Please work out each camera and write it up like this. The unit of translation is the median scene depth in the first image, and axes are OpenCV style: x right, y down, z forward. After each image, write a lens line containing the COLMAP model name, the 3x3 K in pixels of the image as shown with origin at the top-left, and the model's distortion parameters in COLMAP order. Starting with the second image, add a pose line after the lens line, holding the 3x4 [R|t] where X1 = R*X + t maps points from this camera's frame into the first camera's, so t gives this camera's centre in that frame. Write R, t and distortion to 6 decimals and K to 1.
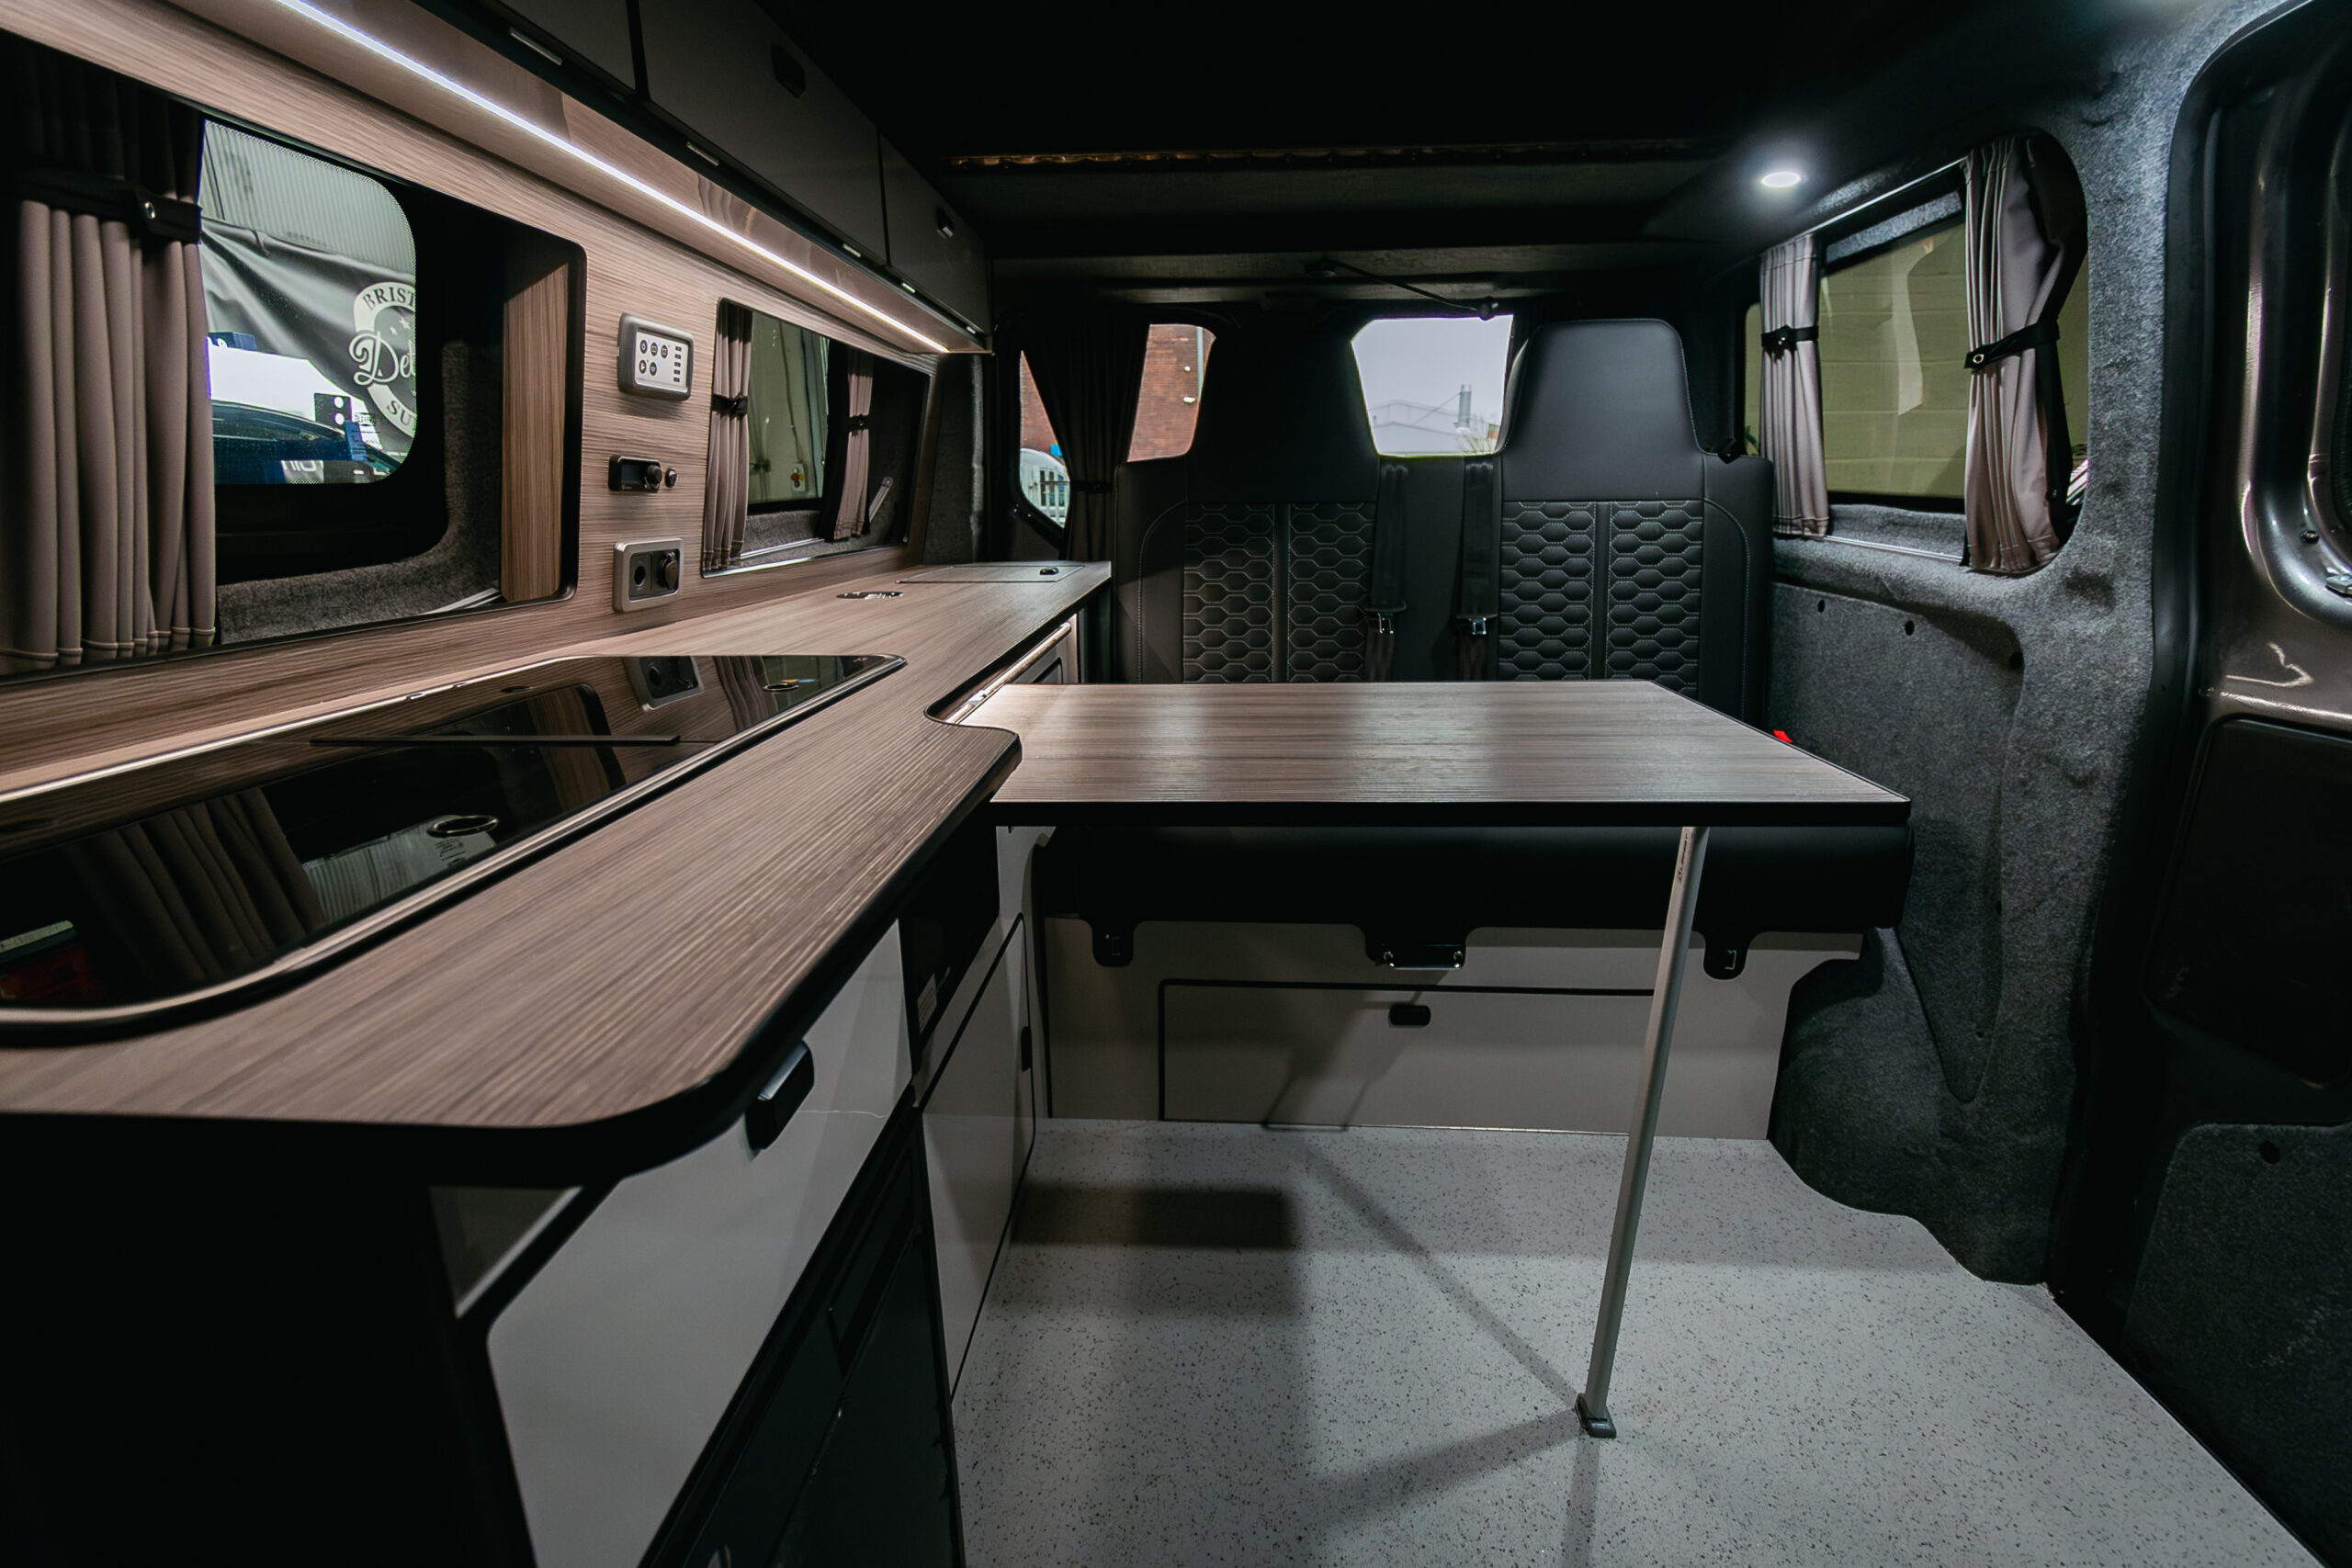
lens RADIAL K [[1031.5, 0, 1181.4], [0, 1031.5, 781.7], [0, 0, 1]] dist [0.002738, -0.002017]
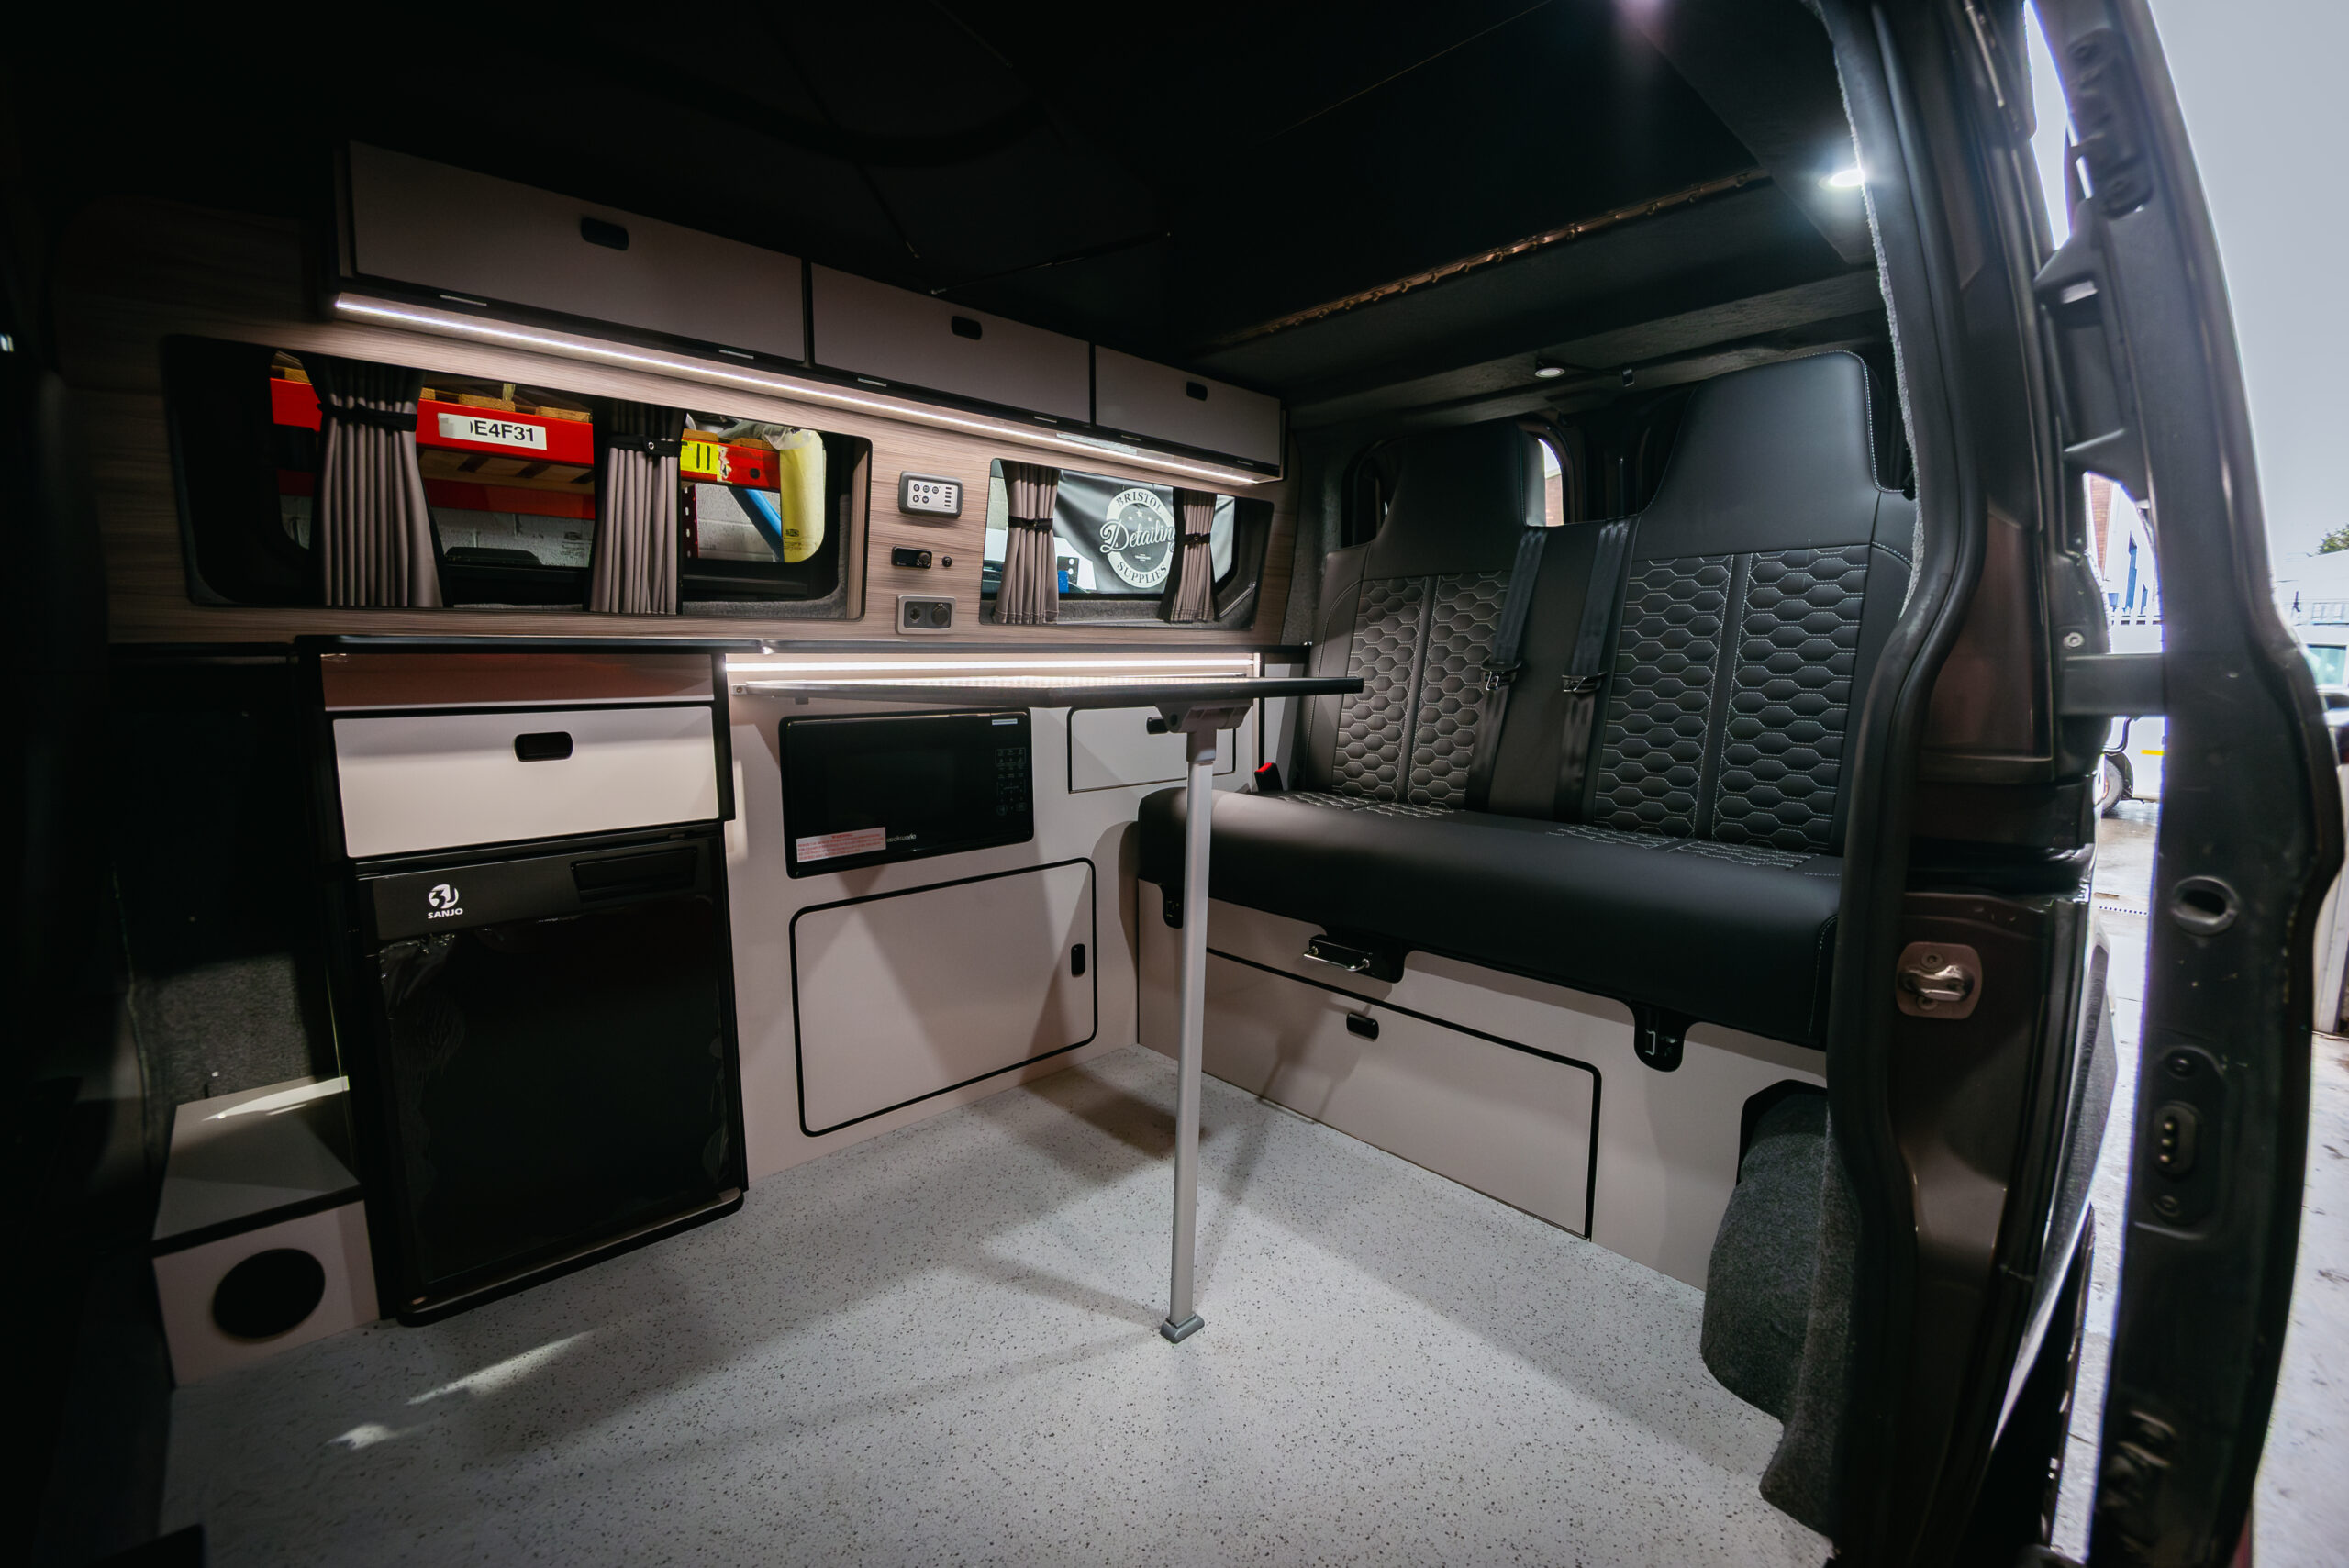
lens RADIAL K [[974.4, 0, 1177.8], [0, 974.4, 789.8], [0, 0, 1]] dist [0.003502, -0.015694]
pose [[0.723295, 0.097646, -0.683601, 0.943140], [-0.187513, 0.980528, -0.058341, 0.104347], [0.664593, 0.170382, 0.727521, 0.132012]]
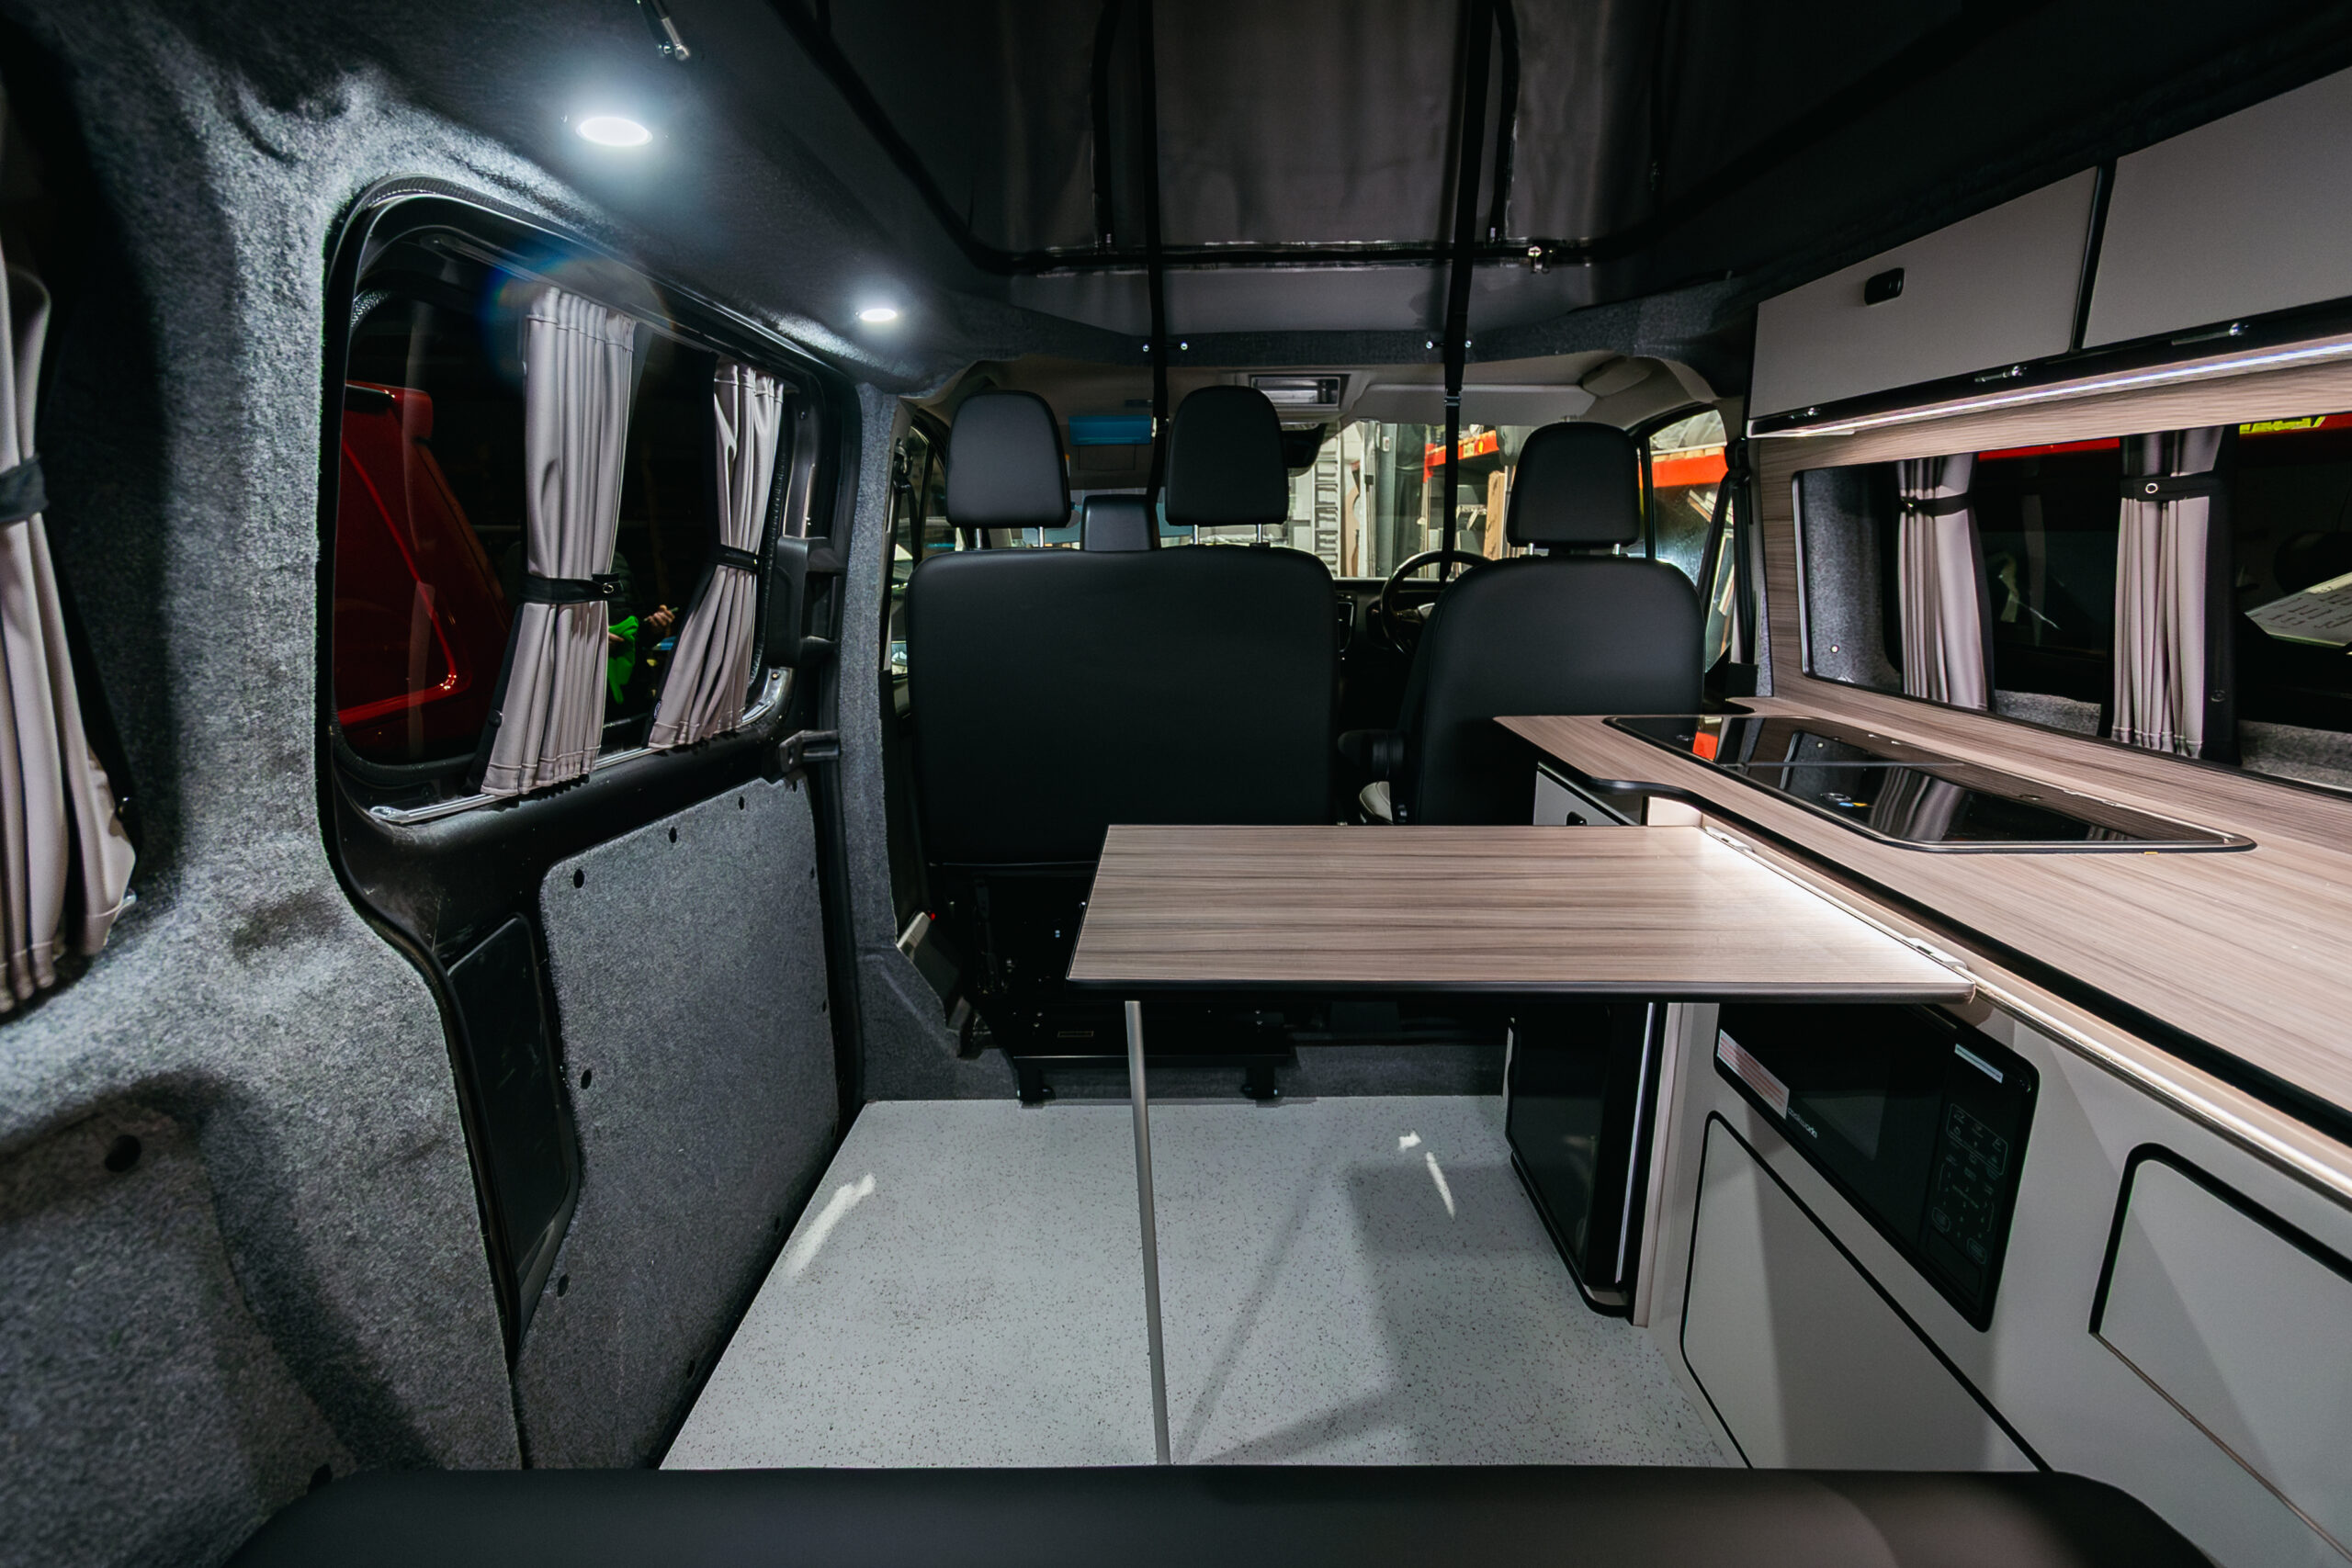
lens RADIAL K [[1031.5, 0, 1181.4], [0, 1031.5, 781.7], [0, 0, 1]] dist [0.002738, -0.002017]
pose [[-0.998705, 0.028412, -0.042194, 0.367828], [0.004626, 0.876770, 0.480888, -0.522819], [0.050658, 0.480070, -0.875766, 1.442555]]
